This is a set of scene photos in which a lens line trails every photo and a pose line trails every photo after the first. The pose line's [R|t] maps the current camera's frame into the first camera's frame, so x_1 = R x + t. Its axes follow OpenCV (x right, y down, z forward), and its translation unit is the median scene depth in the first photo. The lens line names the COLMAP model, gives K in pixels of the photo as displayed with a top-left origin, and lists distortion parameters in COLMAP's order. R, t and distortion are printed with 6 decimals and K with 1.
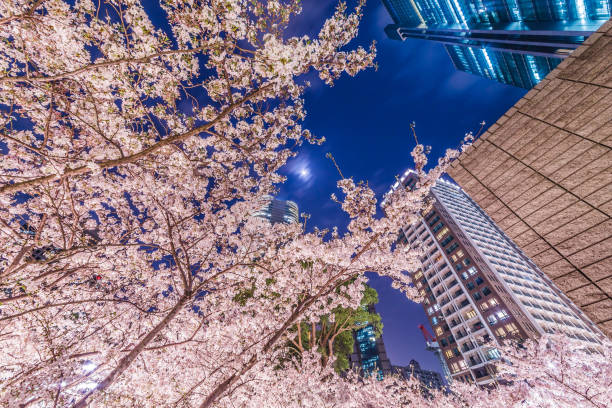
lens RADIAL K [[213.1, 0, 306.0], [0, 213.1, 204.0], [0, 0, 1]] dist [0.000999, 0.000024]
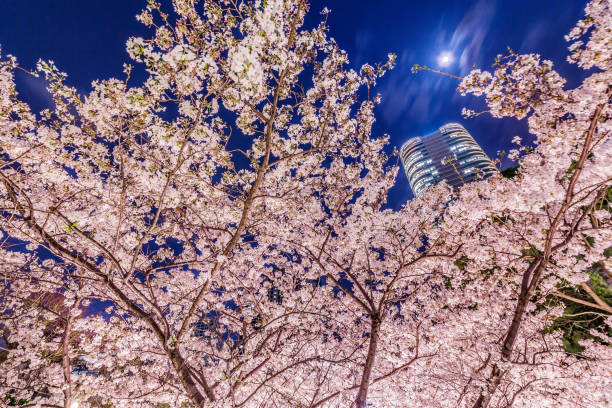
lens RADIAL K [[280.9, 0, 306.0], [0, 280.9, 204.0], [0, 0, 1]] dist [-0.002522, -0.000503]
pose [[0.661397, -0.521623, -0.538947, 0.122013], [0.578670, 0.812033, -0.075785, -0.027782], [0.477174, -0.261749, 0.838924, 0.046501]]
